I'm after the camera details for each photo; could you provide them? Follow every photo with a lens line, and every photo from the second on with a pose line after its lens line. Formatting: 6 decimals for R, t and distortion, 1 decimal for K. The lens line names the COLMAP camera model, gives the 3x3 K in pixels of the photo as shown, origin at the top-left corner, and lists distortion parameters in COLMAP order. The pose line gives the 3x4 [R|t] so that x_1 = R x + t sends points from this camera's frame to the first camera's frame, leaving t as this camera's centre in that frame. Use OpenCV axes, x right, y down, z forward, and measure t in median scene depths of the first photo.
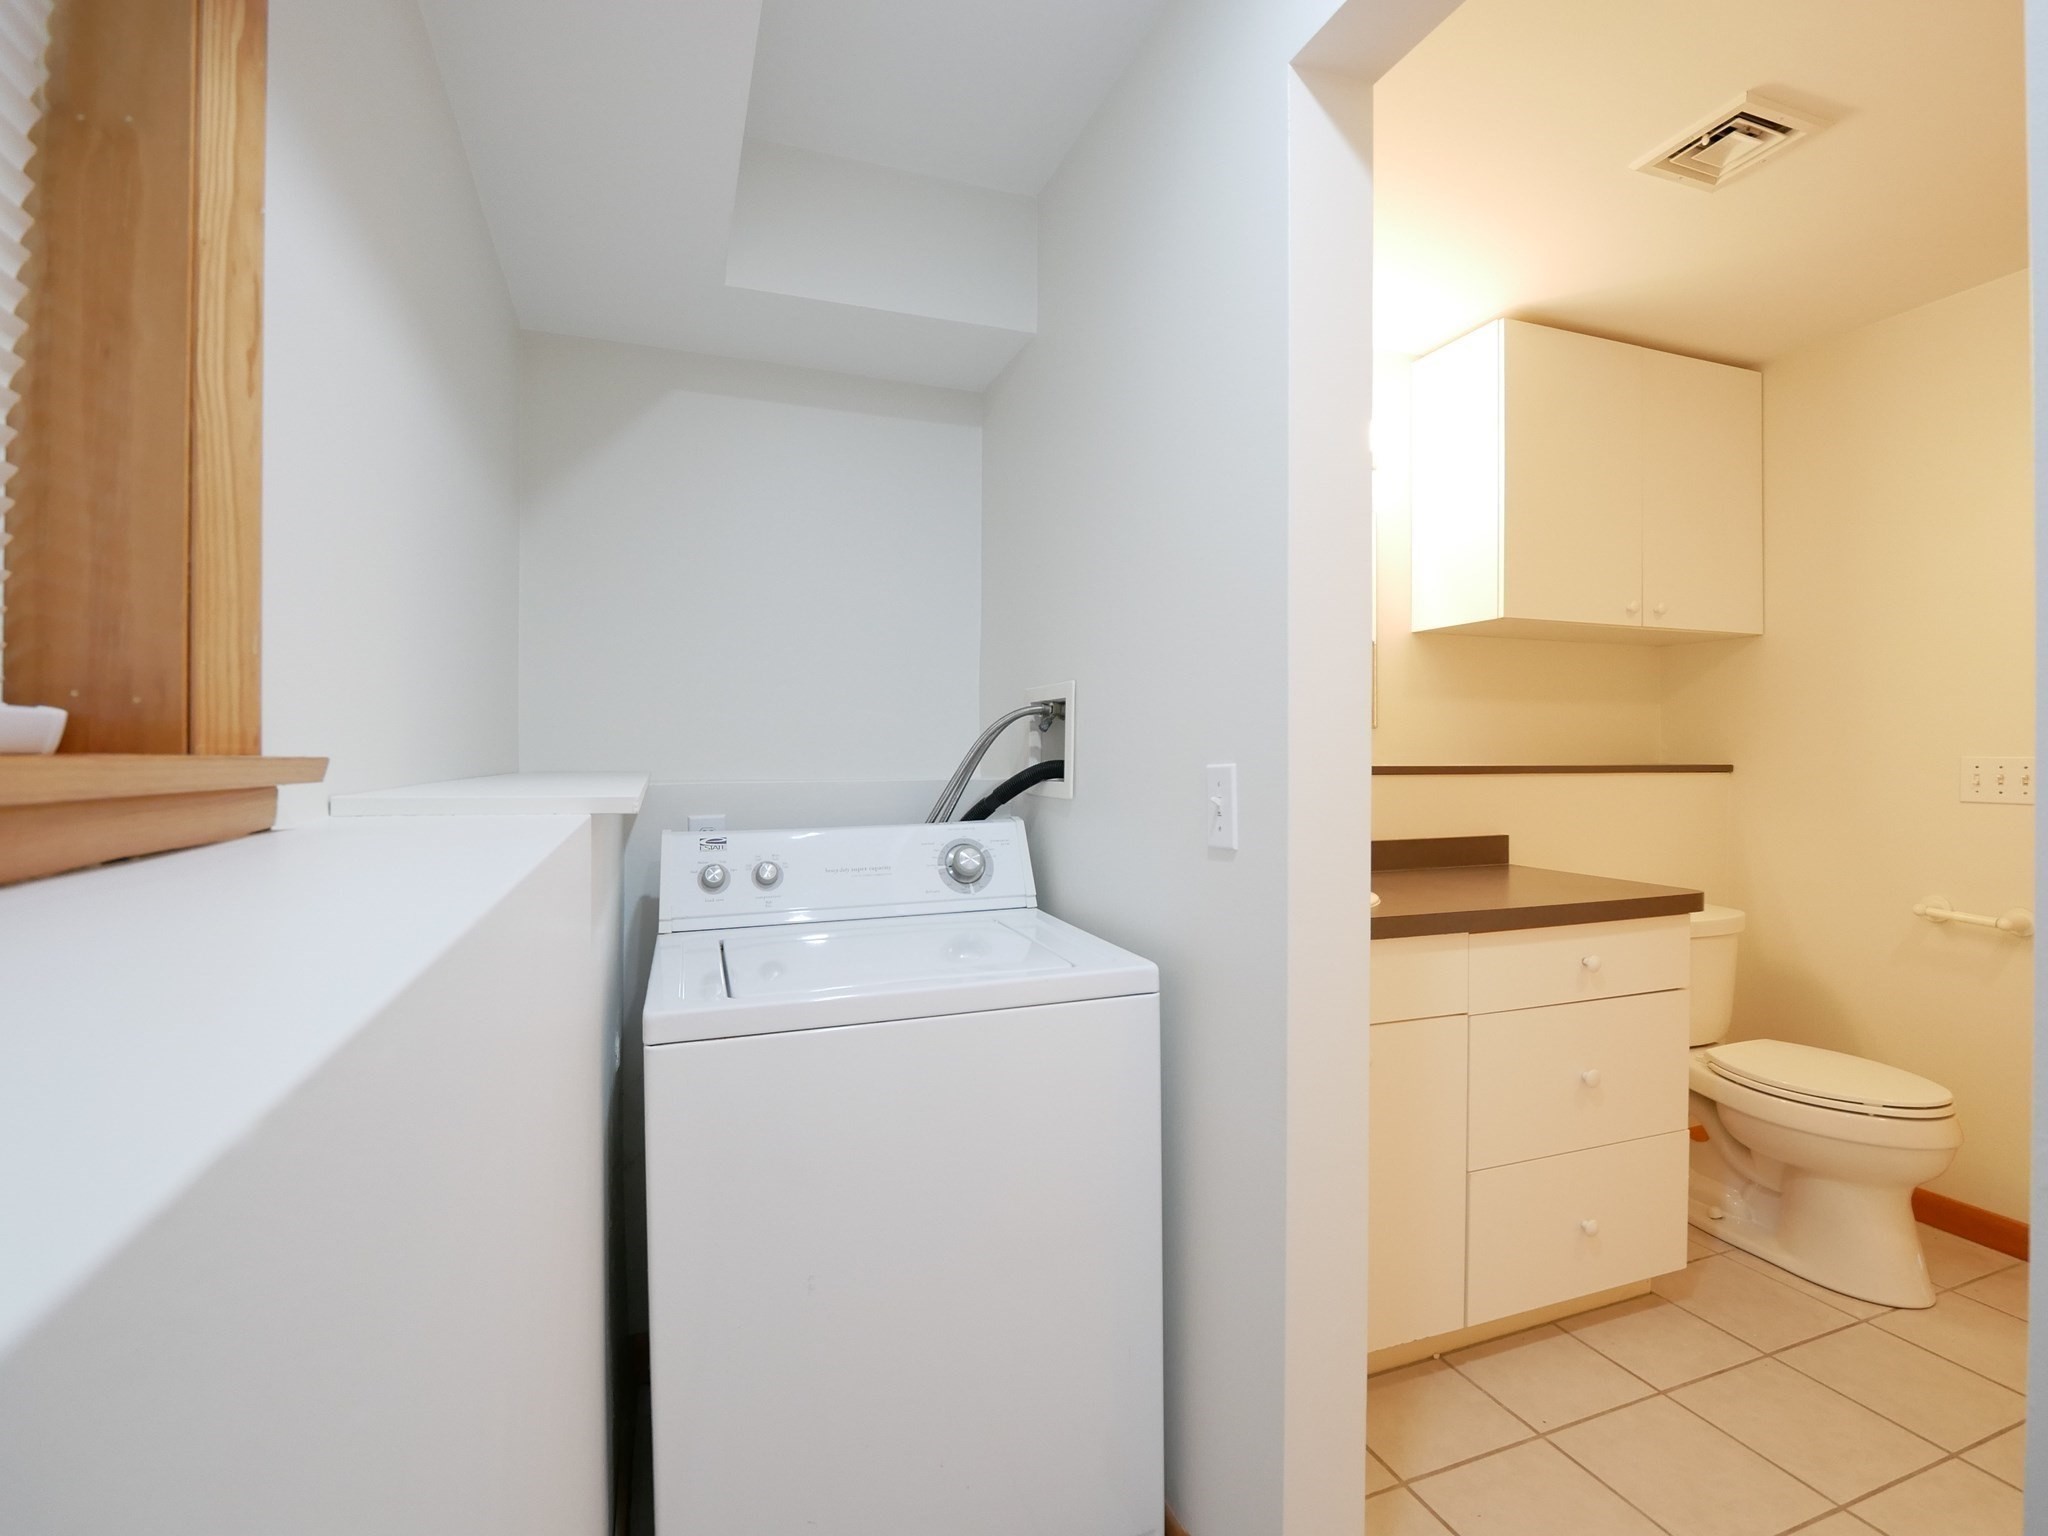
lens RADIAL K [[975.0, 0, 1024.6], [0, 975.0, 763.7], [0, 0, 1]] dist [-0.016737, -0.001115]
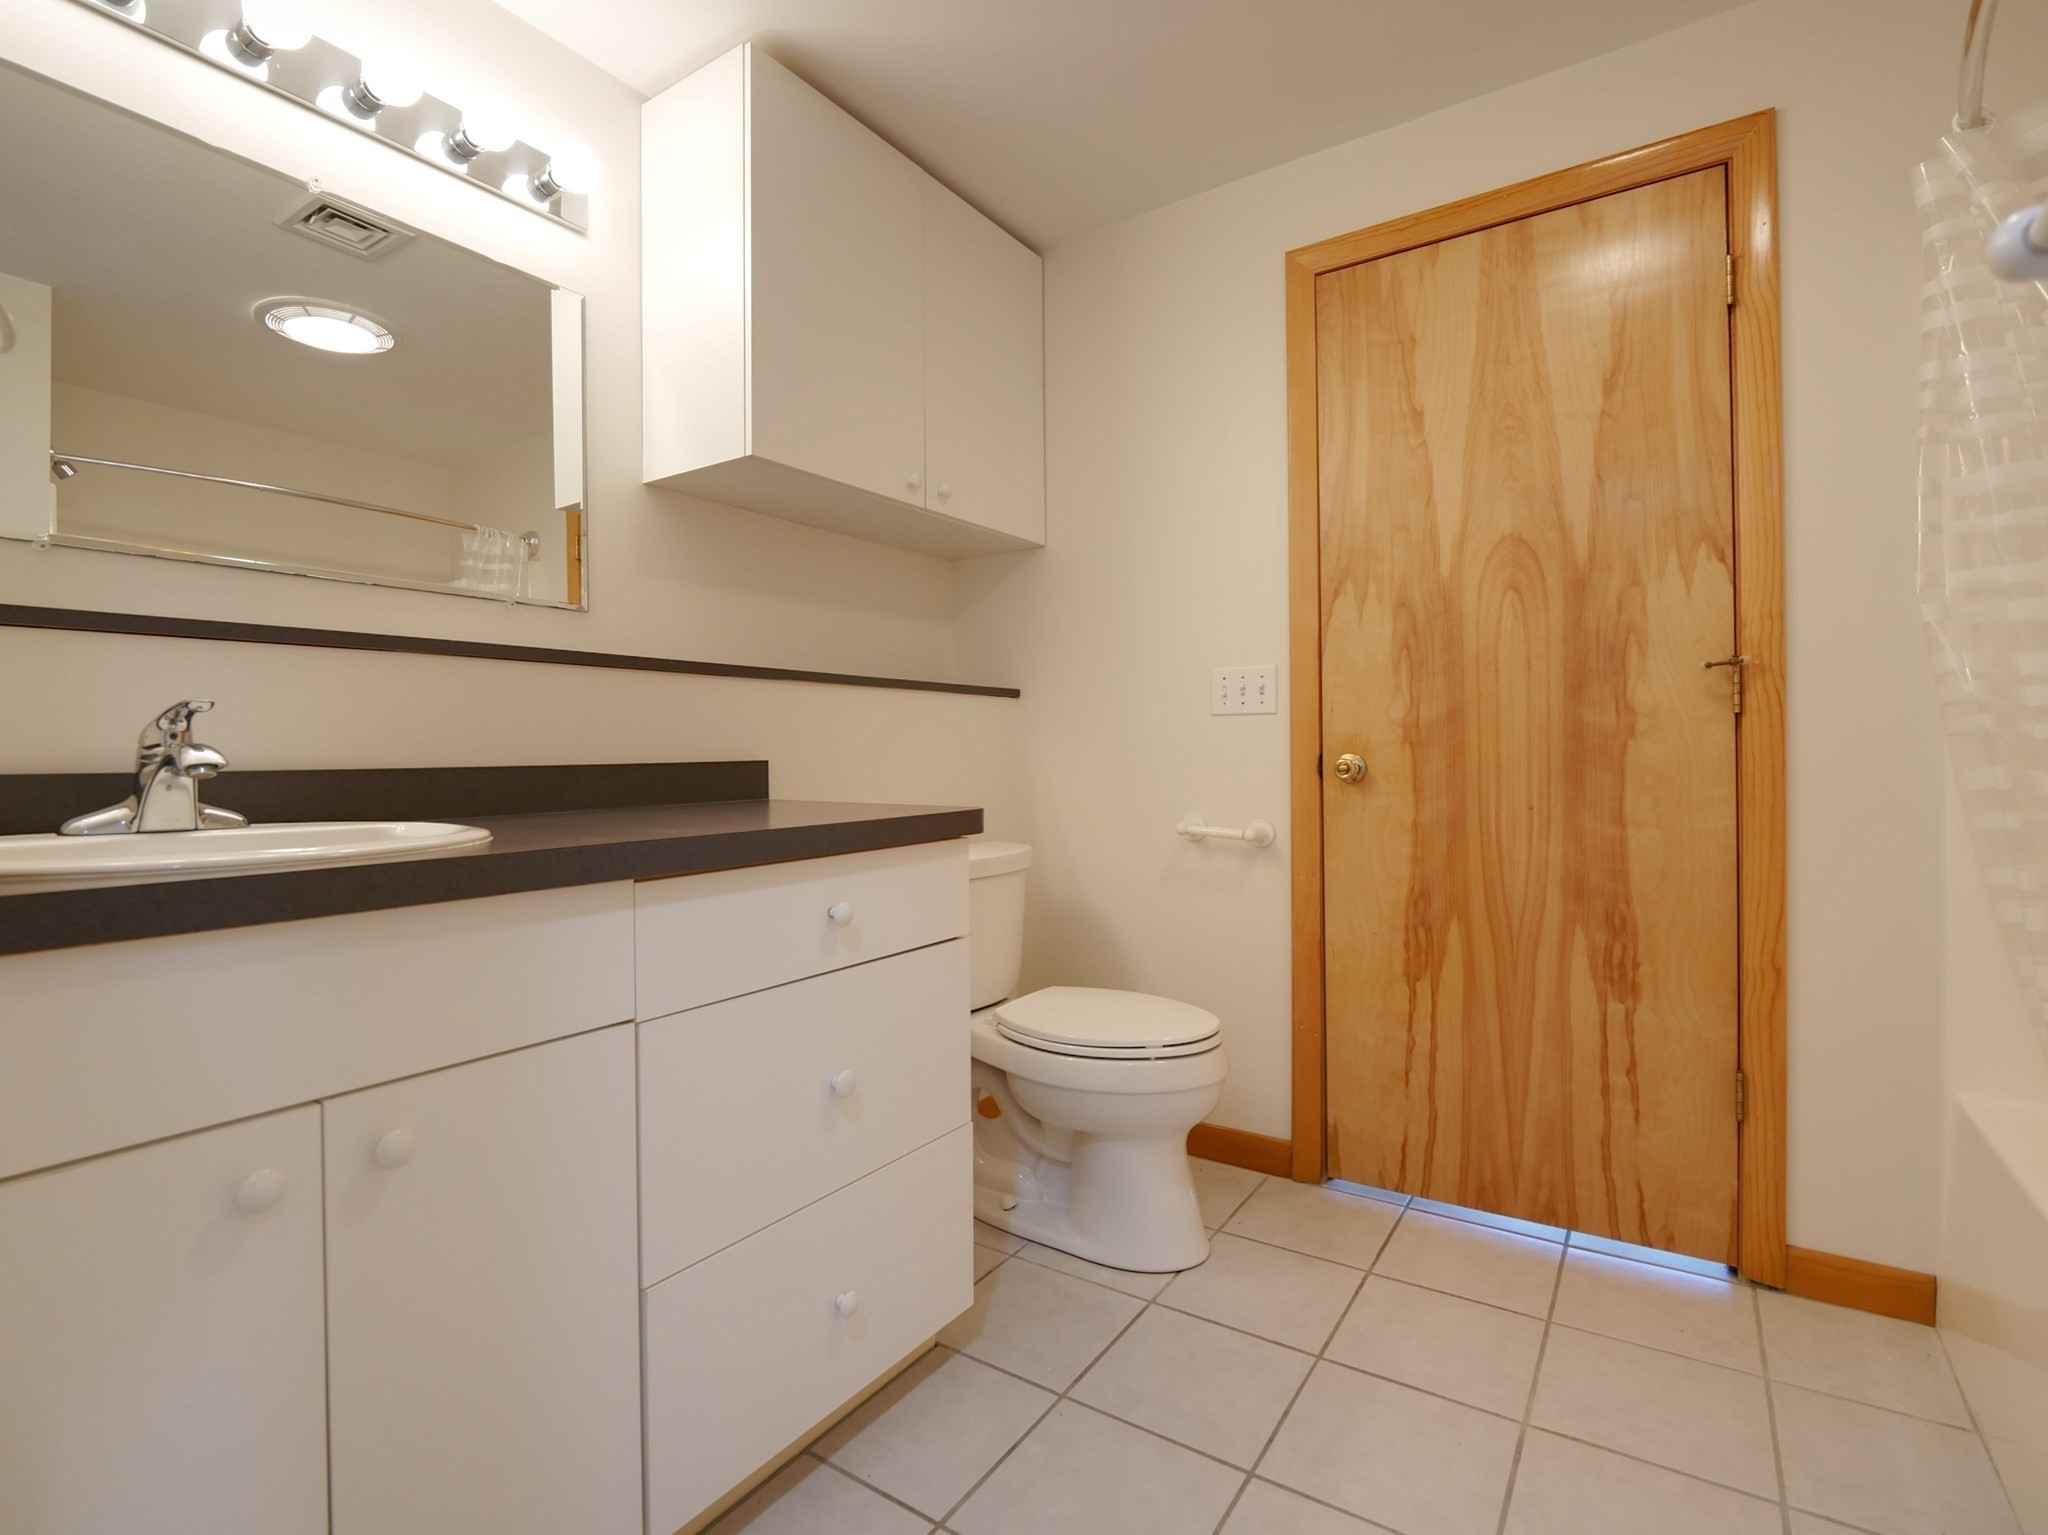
lens RADIAL K [[975.0, 0, 1024.6], [0, 975.0, 763.2], [0, 0, 1]] dist [-0.016737, -0.001115]
pose [[0.809721, -0.011234, 0.586707, 0.248390], [0.012264, 0.999922, 0.002220, 0.086009], [-0.586687, 0.005398, 0.809796, 0.318493]]
